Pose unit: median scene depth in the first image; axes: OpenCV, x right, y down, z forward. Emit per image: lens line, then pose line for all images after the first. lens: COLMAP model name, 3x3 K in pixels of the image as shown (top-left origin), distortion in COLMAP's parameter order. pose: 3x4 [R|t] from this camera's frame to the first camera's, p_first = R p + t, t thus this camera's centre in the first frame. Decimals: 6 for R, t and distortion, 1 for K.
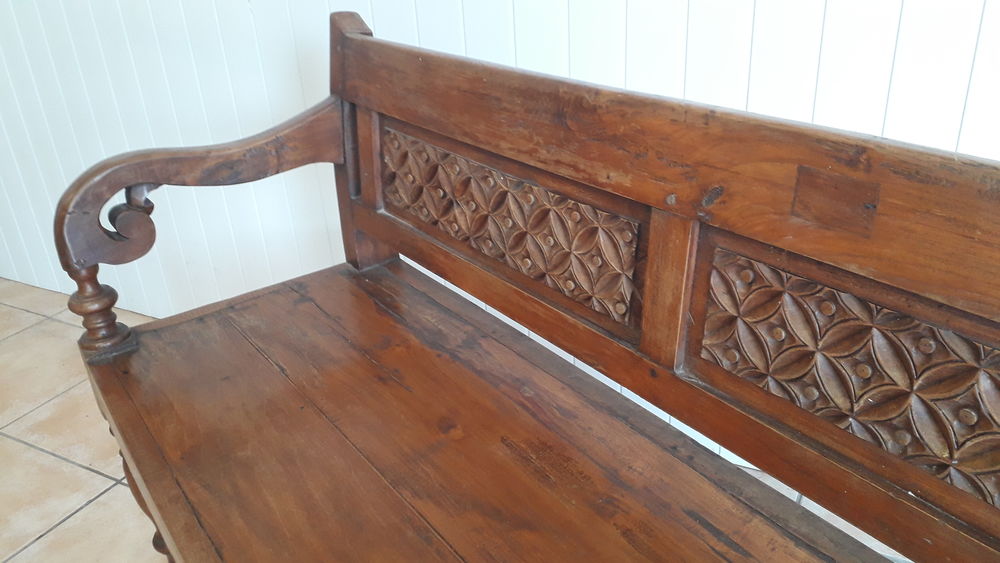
lens RADIAL K [[791.4, 0, 500.0], [0, 791.4, 281.5], [0, 0, 1]] dist [0.196164, -0.357949]
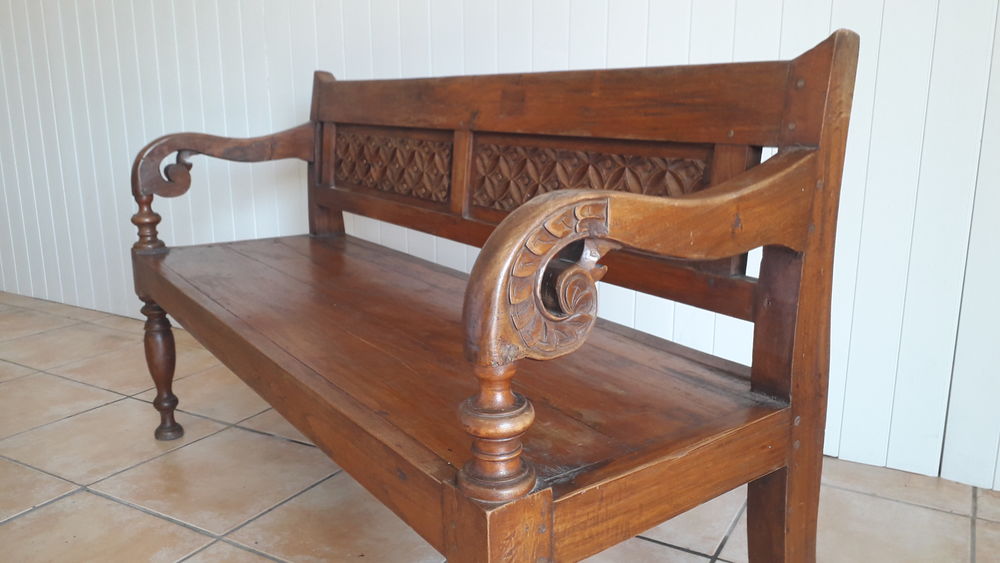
lens RADIAL K [[799.9, 0, 500.0], [0, 799.9, 281.5], [0, 0, 1]] dist [0.162665, -0.366621]
pose [[0.997816, 0.064367, -0.014829, 0.279276], [-0.066053, 0.972000, -0.225508, 0.553839], [-0.000101, 0.225995, 0.974128, -0.657939]]
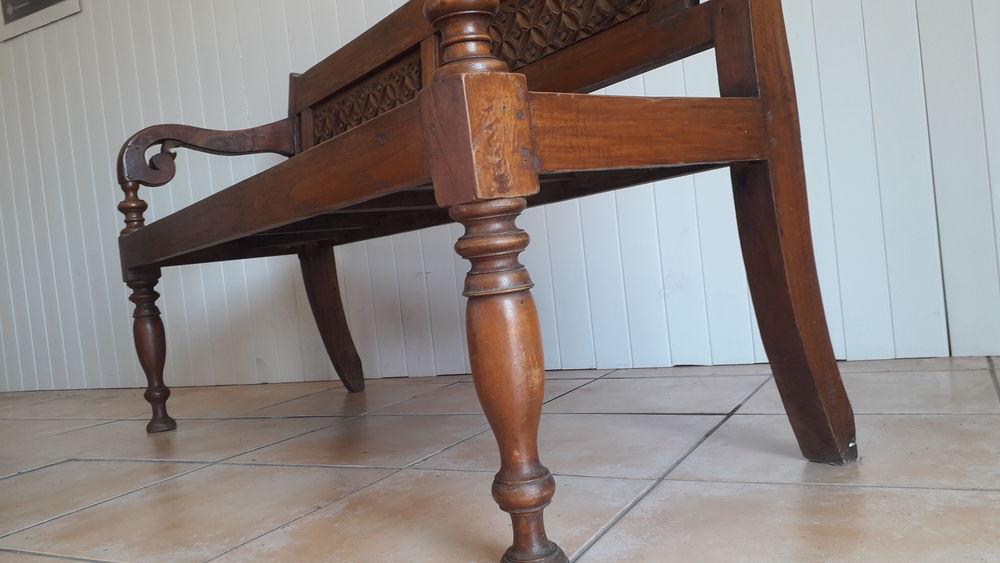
lens RADIAL K [[799.9, 0, 500.0], [0, 799.9, 281.5], [0, 0, 1]] dist [0.162665, -0.366621]
pose [[0.998528, -0.053270, -0.010206, 0.302349], [0.044098, 0.906885, -0.419064, 1.061881], [0.031579, 0.417997, 0.907899, -0.495155]]
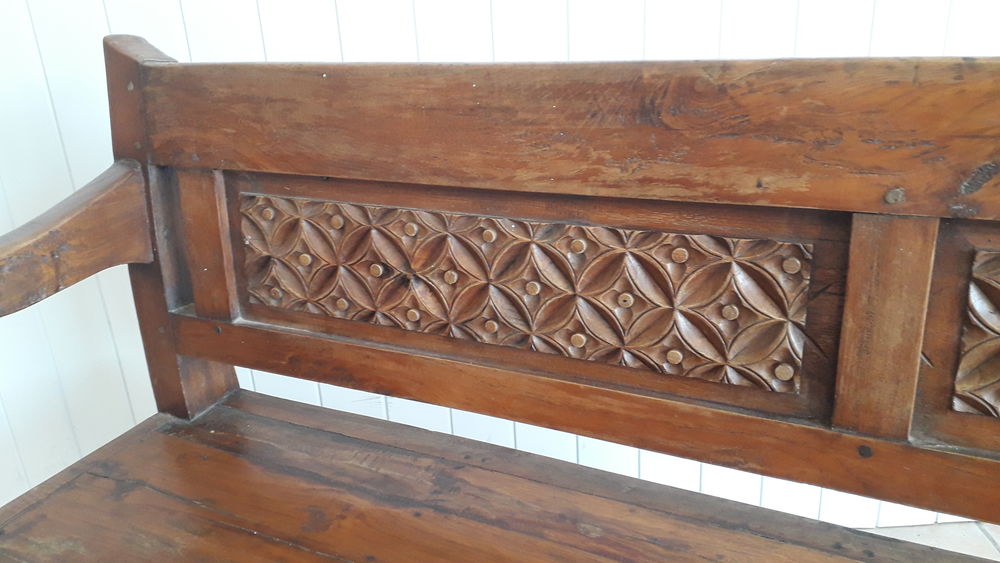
lens RADIAL K [[799.9, 0, 500.0], [0, 799.9, 281.5], [0, 0, 1]] dist [0.162665, -0.366621]
pose [[0.887648, -0.162413, 0.430934, -0.310327], [0.207781, 0.976332, -0.060027, -0.045006], [-0.410985, 0.142823, 0.900385, 0.394311]]
